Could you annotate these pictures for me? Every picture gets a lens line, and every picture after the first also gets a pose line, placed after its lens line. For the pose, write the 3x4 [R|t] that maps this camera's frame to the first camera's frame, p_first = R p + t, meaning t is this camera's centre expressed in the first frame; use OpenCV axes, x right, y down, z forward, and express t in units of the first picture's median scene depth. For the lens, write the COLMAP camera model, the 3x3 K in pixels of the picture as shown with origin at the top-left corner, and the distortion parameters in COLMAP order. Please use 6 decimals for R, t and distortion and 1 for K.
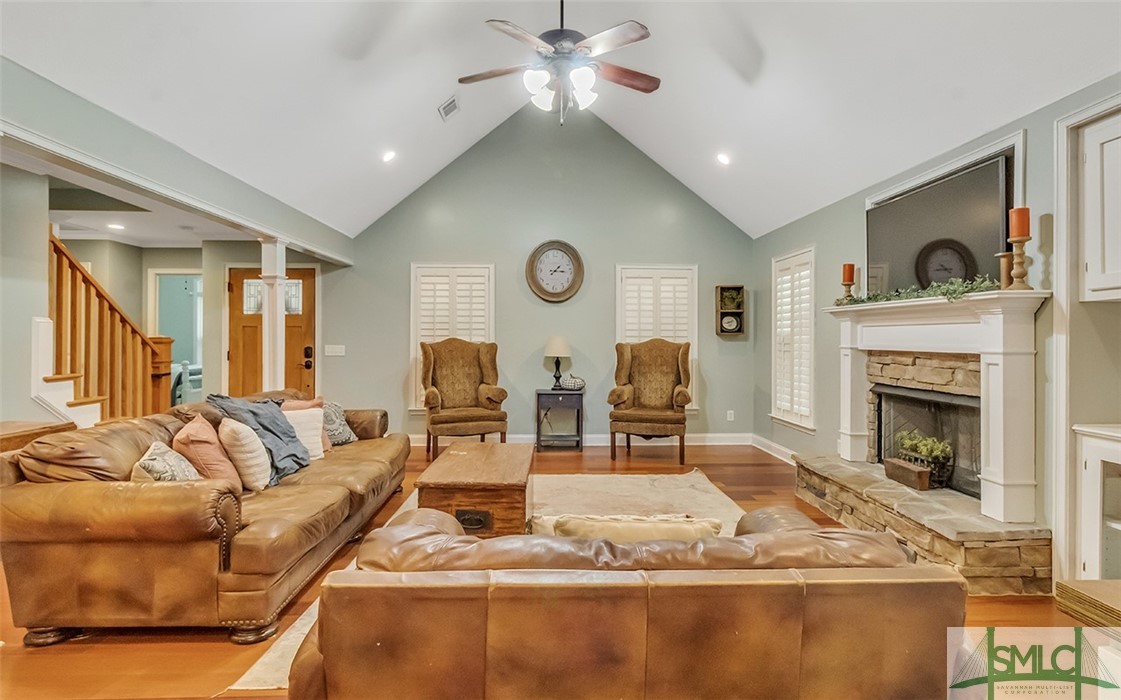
lens RADIAL K [[587.3, 0, 562.6], [0, 587.3, 341.8], [0, 0, 1]] dist [0.001507, -0.000171]
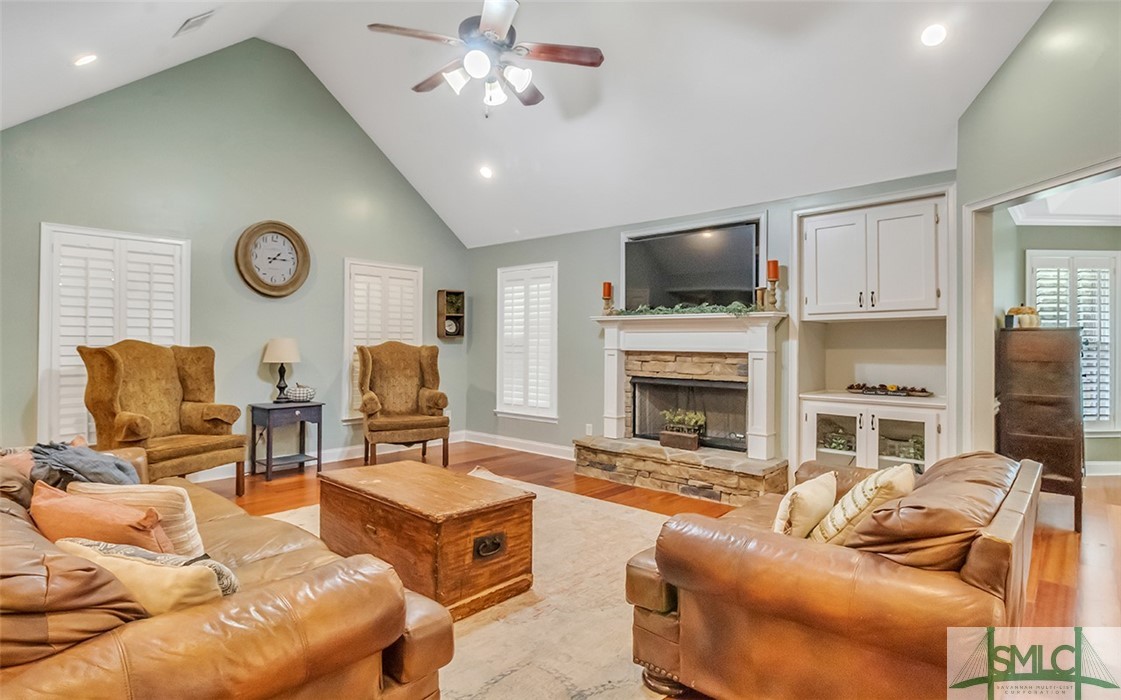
lens RADIAL K [[587.3, 0, 562.6], [0, 587.3, 341.8], [0, 0, 1]] dist [0.001507, -0.000171]
pose [[0.688187, 0.001387, 0.725532, -0.485263], [0.000900, 0.999996, -0.002766, -0.002159], [-0.725533, 0.002556, 0.688183, 0.204223]]
